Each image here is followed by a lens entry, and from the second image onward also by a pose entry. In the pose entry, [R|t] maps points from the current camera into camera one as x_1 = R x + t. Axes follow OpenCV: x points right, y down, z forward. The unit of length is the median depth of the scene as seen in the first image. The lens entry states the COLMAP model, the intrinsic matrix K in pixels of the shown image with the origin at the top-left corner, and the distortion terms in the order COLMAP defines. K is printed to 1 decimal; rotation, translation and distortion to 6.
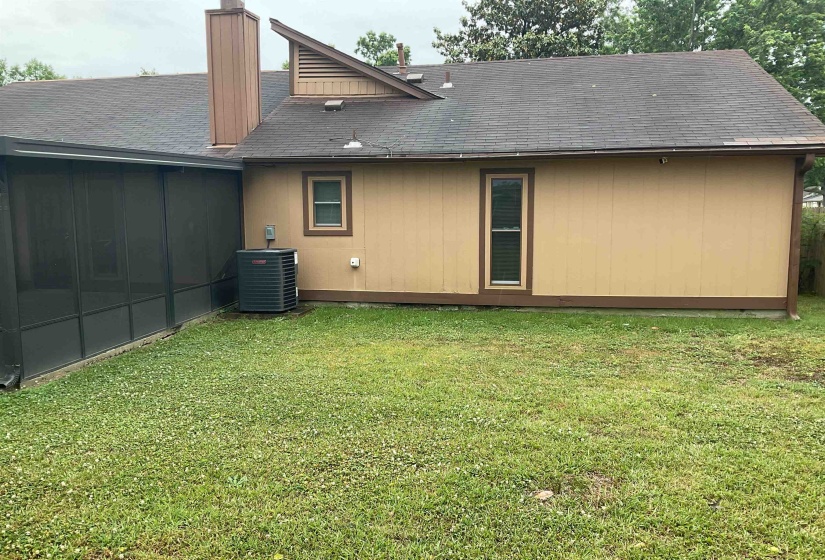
lens RADIAL K [[666.9, 0, 414.5], [0, 666.9, 284.0], [0, 0, 1]] dist [0.087509, -0.194408]
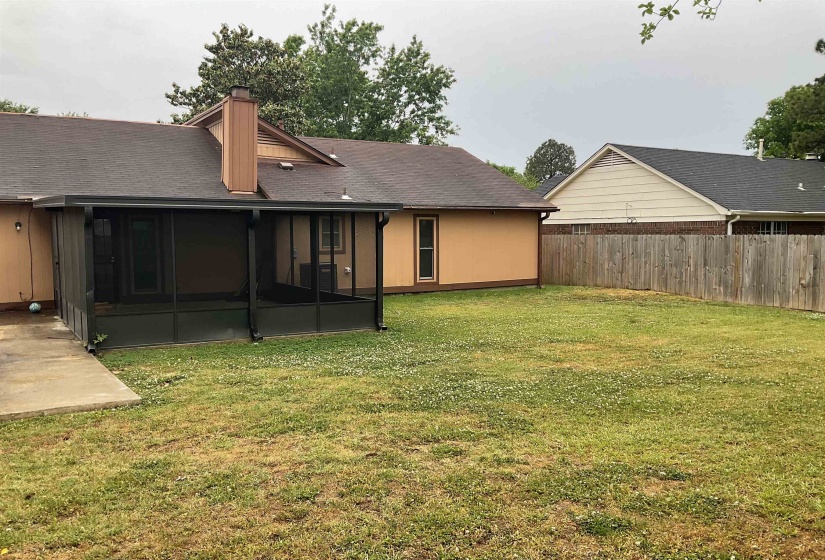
lens RADIAL K [[666.9, 0, 414.5], [0, 666.9, 284.0], [0, 0, 1]] dist [0.087509, -0.194408]
pose [[0.735036, -0.043473, 0.676632, -1.086939], [0.081972, 0.996320, -0.025035, 0.055084], [-0.673054, 0.073867, 0.735895, -0.276113]]
